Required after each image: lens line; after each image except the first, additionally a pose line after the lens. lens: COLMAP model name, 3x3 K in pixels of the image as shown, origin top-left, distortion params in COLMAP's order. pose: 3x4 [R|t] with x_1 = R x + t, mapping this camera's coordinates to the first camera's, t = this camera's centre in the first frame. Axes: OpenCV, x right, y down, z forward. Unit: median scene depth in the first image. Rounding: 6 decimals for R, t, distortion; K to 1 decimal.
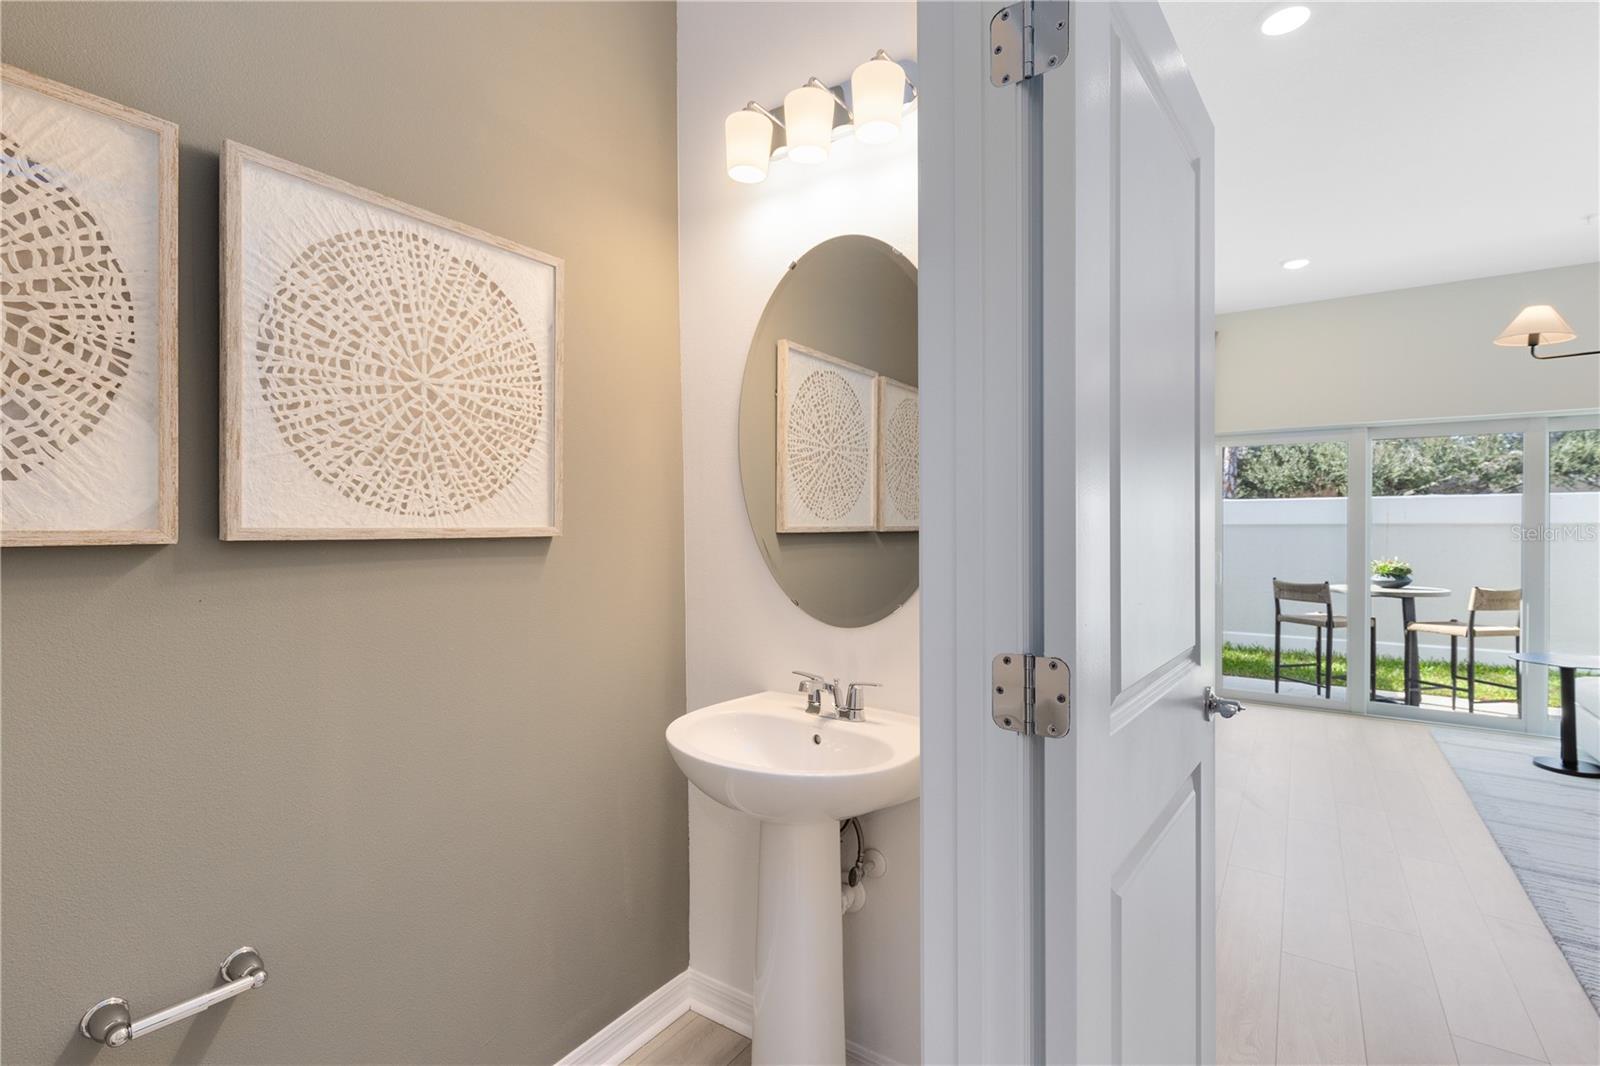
lens RADIAL K [[730.4, 0, 800.0], [0, 730.4, 533.0], [0, 0, 1]] dist [0.001906, 0.000284]
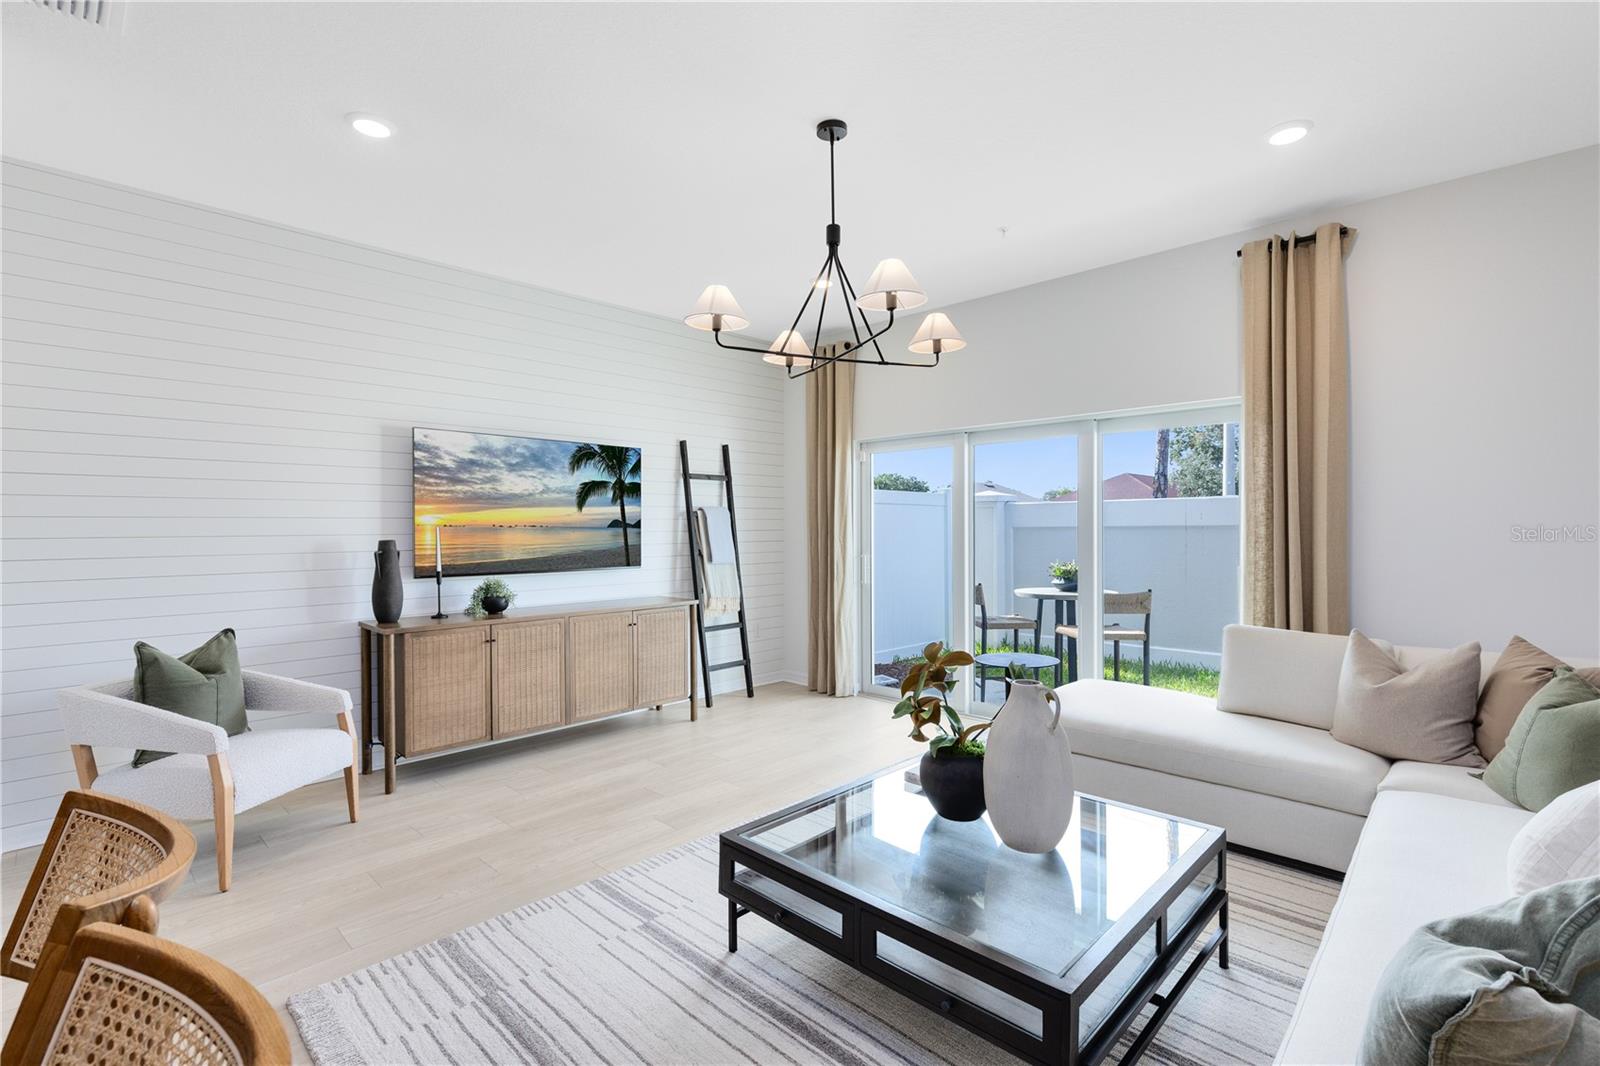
lens RADIAL K [[730.4, 0, 800.0], [0, 730.4, 533.0], [0, 0, 1]] dist [0.001906, 0.000284]
pose [[0.985882, -0.000614, -0.167443, 0.624808], [-0.000148, 0.999990, -0.004540, 0.000564], [0.167444, 0.004501, 0.985871, -0.048538]]
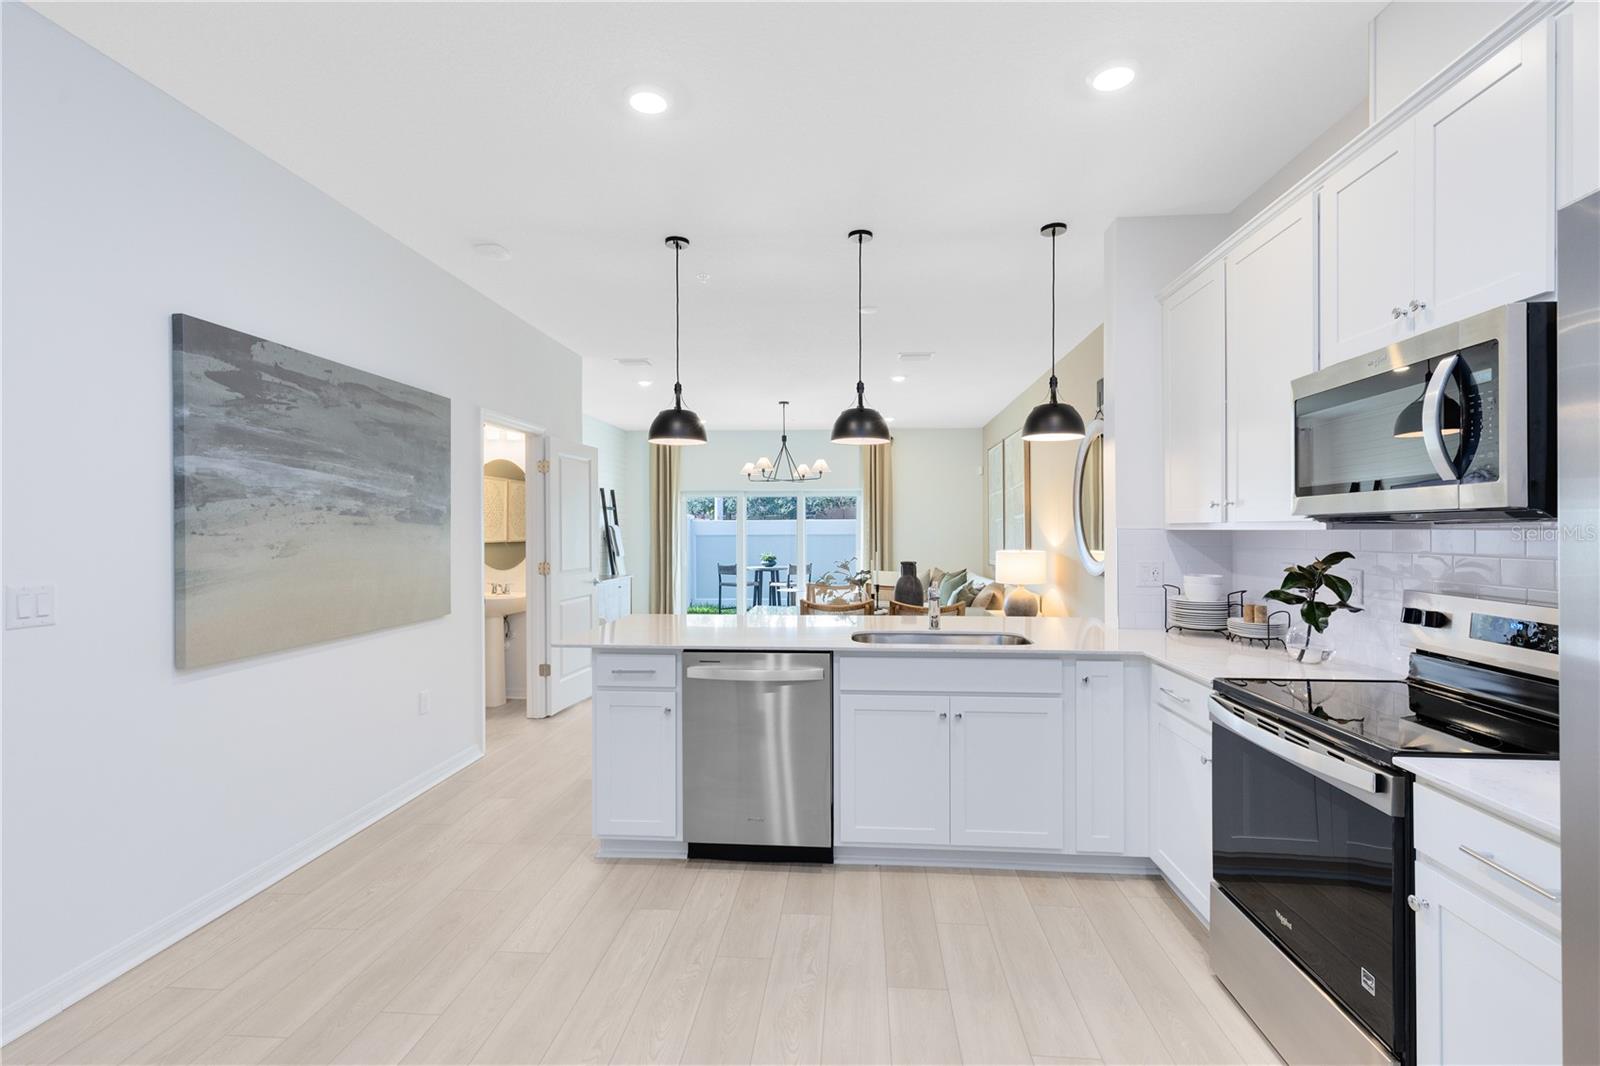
lens RADIAL K [[730.4, 0, 800.0], [0, 730.4, 533.0], [0, 0, 1]] dist [0.001906, 0.000284]
pose [[0.868479, -0.005313, 0.495698, -0.134439], [0.011234, 0.999897, -0.008965, -0.000436], [-0.495599, 0.013355, 0.868449, -0.841022]]
